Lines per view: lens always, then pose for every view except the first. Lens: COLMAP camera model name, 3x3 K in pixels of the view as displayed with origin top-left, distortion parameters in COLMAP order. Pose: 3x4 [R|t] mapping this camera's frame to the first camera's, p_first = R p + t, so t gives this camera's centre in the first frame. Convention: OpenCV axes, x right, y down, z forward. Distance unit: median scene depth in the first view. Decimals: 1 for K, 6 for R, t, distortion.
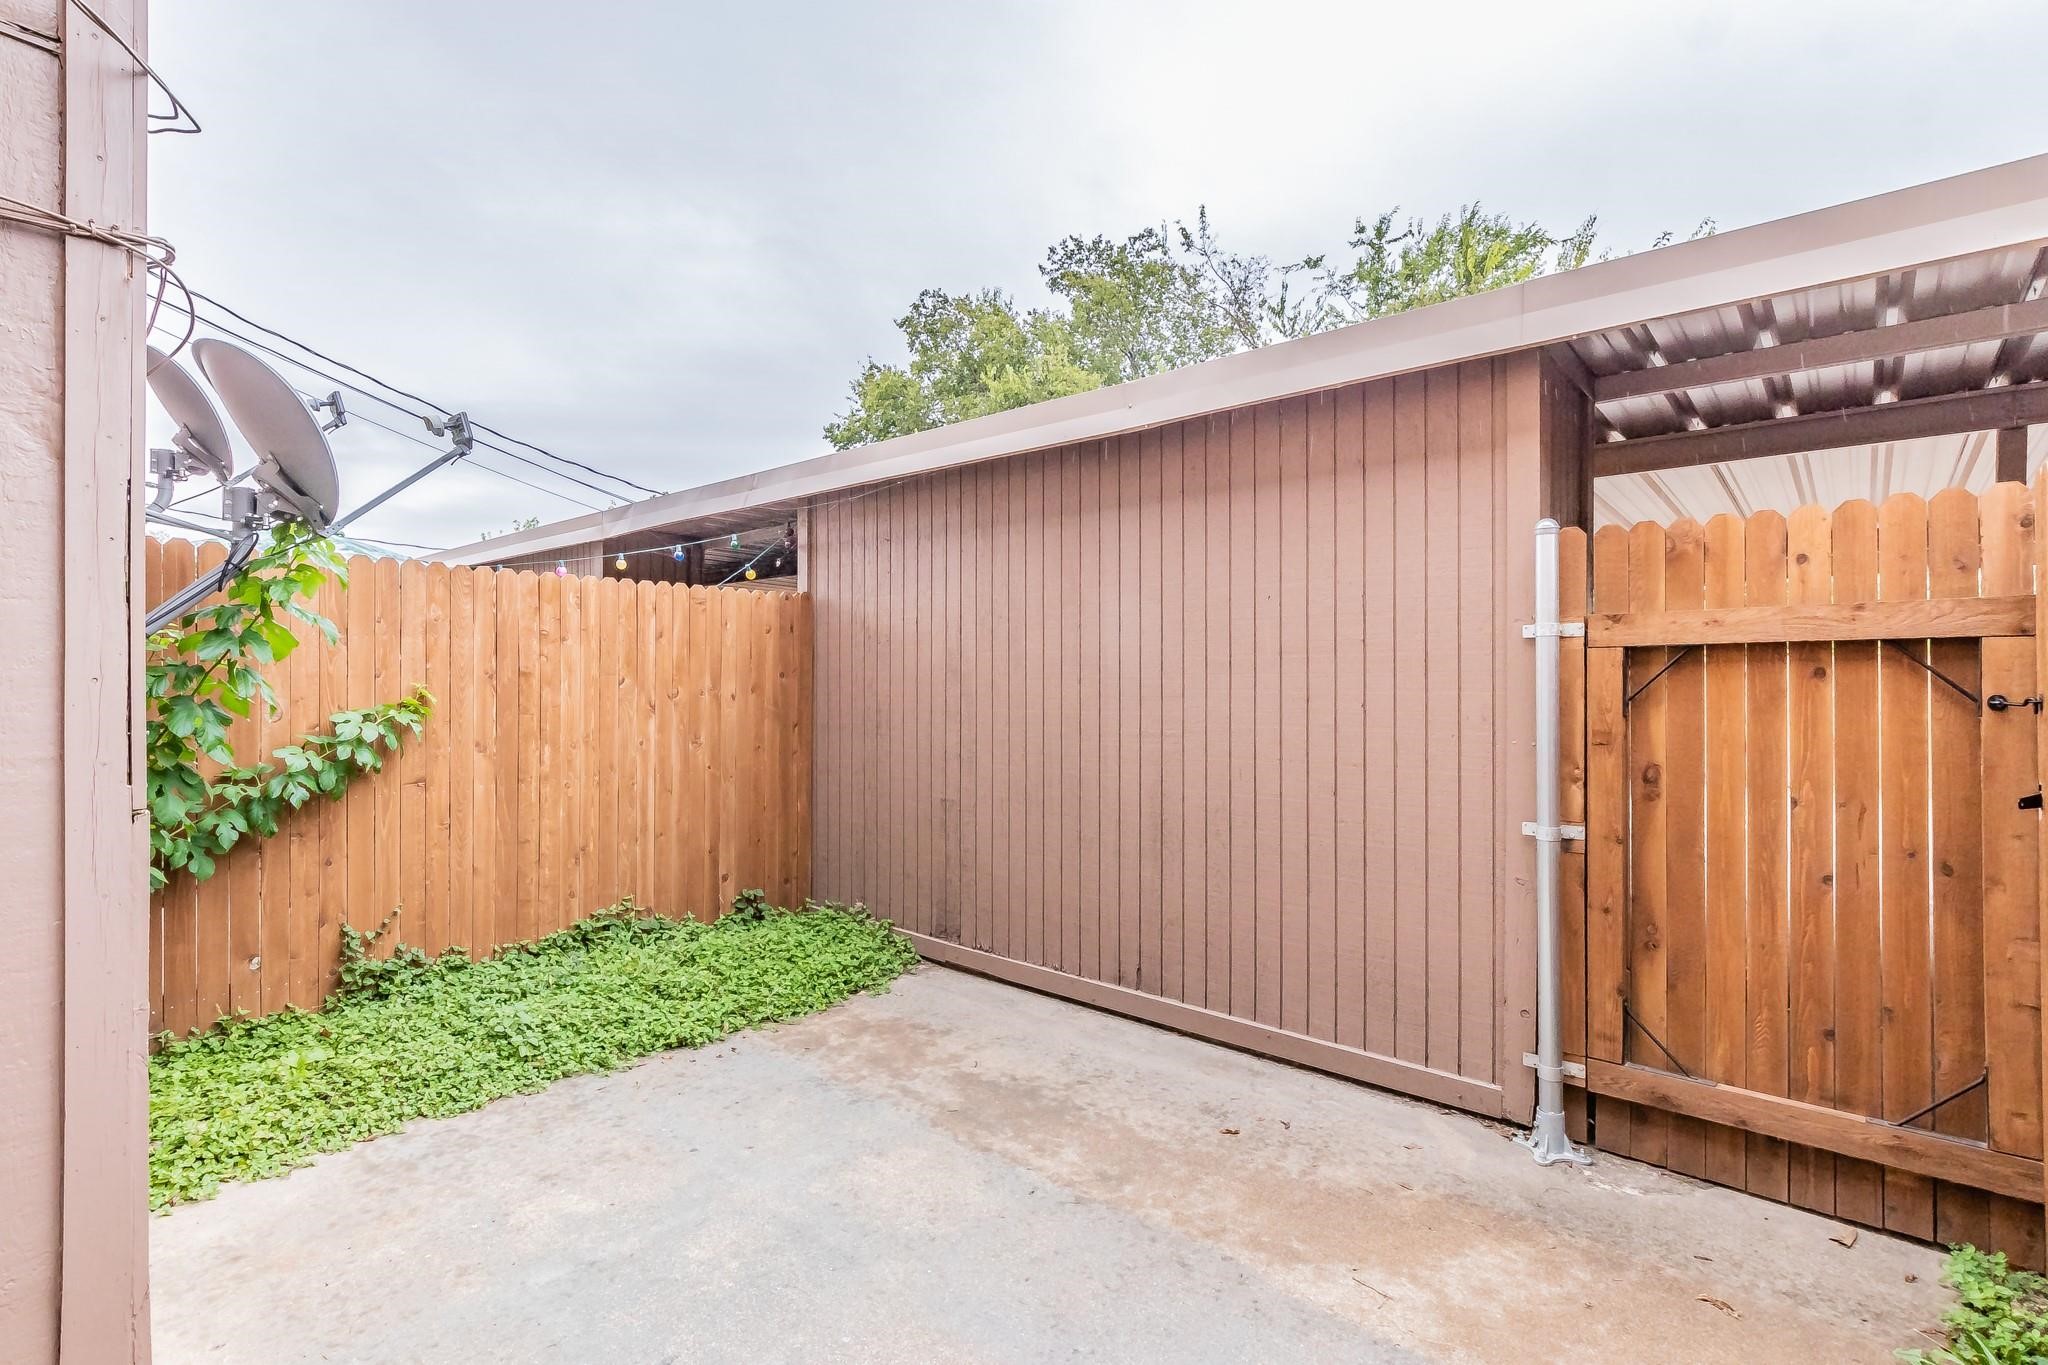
lens RADIAL K [[958.6, 0, 1017.7], [0, 958.6, 686.8], [0, 0, 1]] dist [-0.003836, -0.000062]
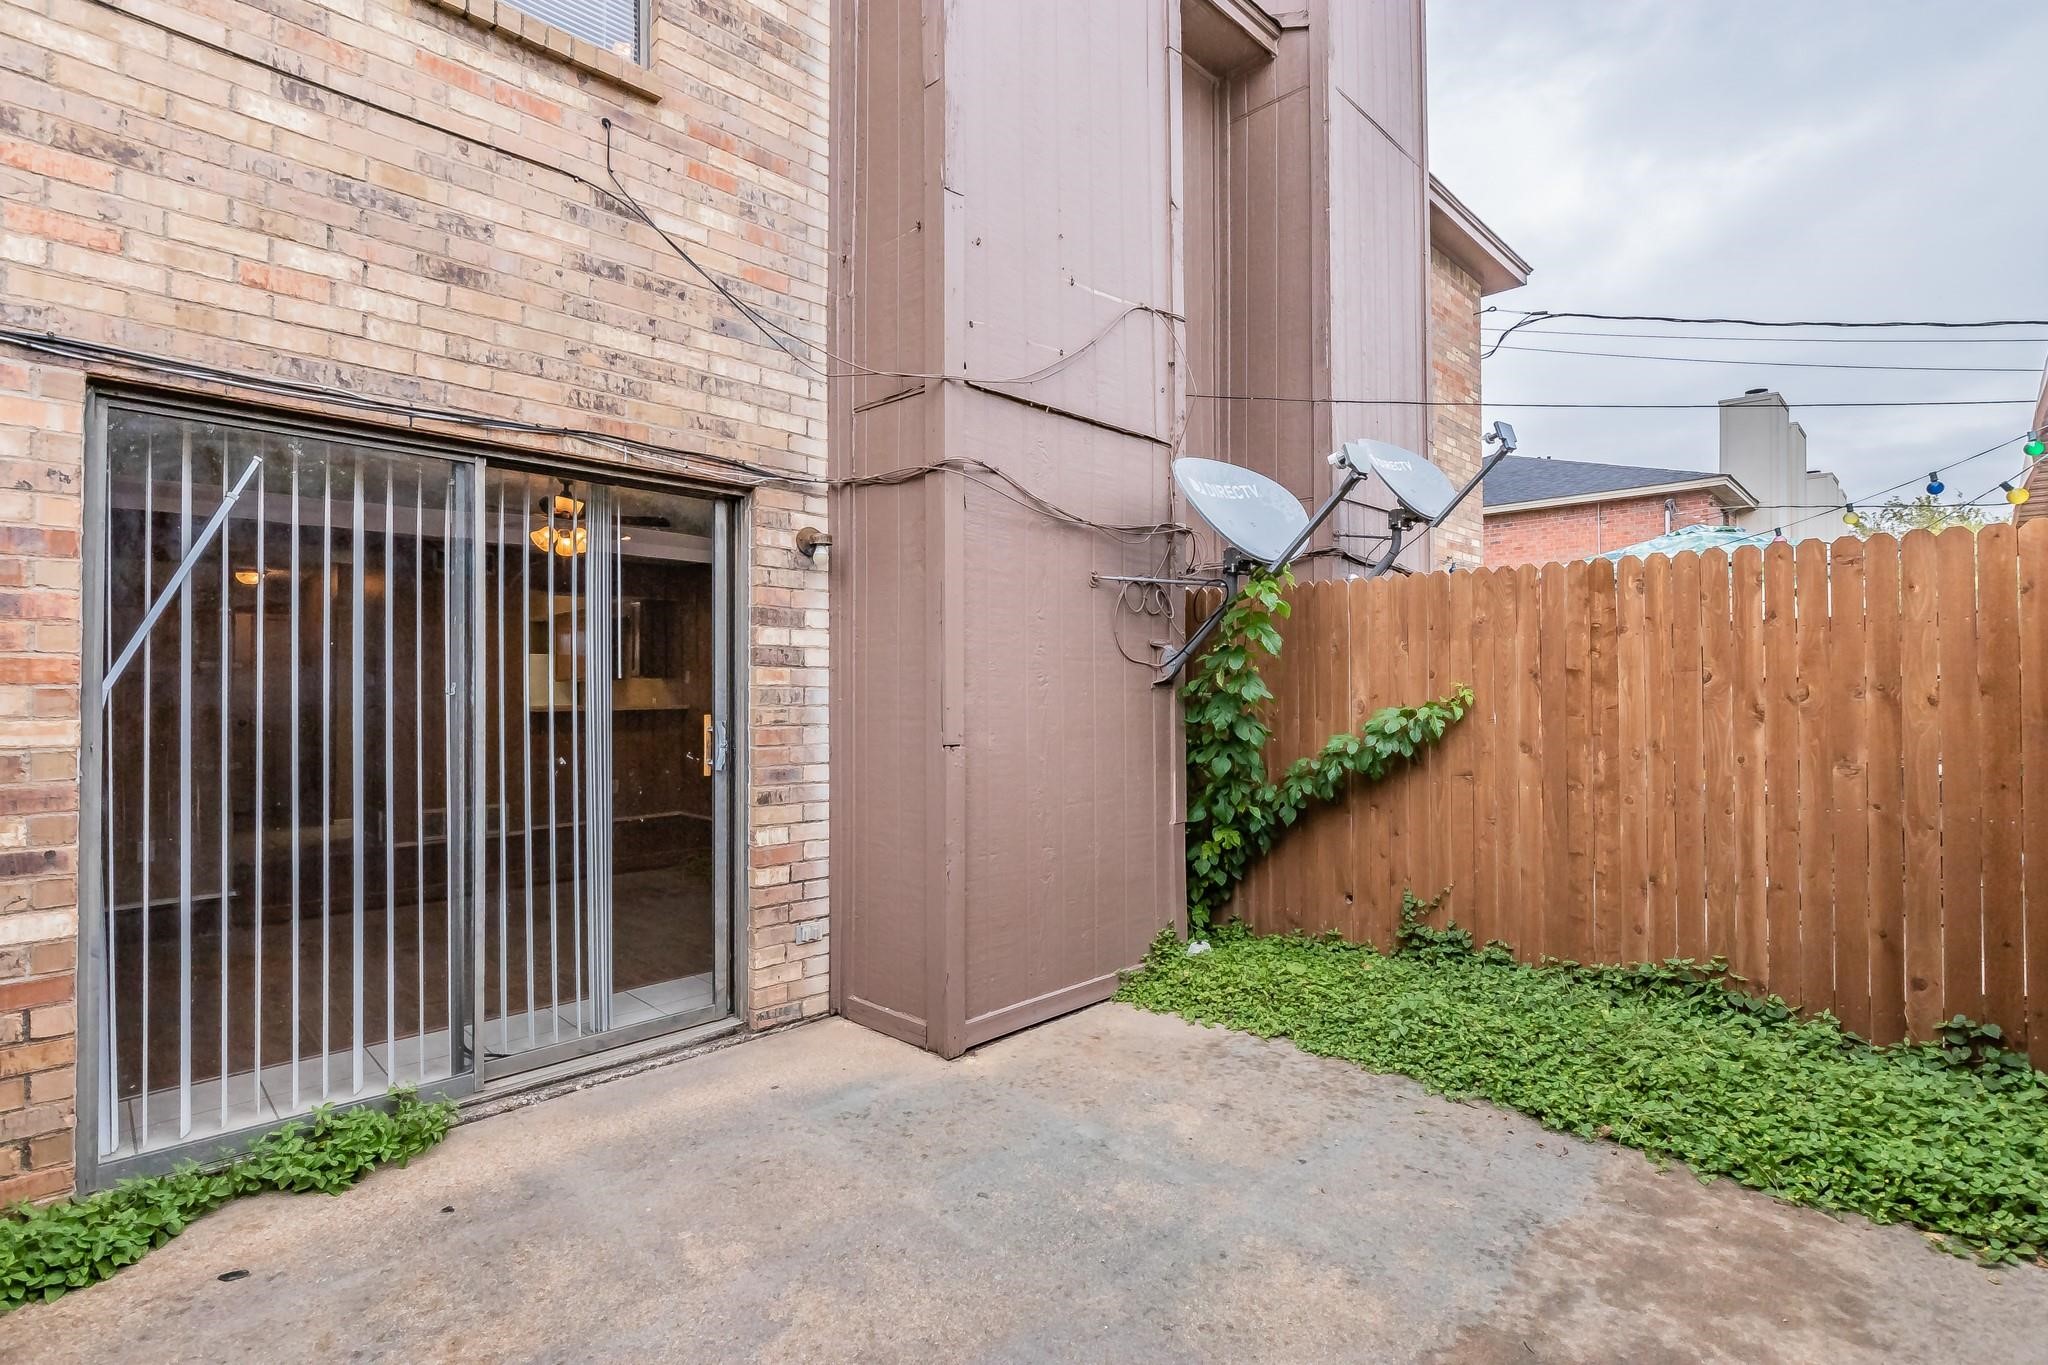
lens RADIAL K [[958.6, 0, 1017.7], [0, 958.6, 679.5], [0, 0, 1]] dist [-0.003836, -0.000062]
pose [[-0.066714, -0.012516, -0.997694, 0.447927], [-0.001435, 0.999921, -0.012448, 0.006399], [0.997771, 0.000601, -0.066727, 0.533455]]
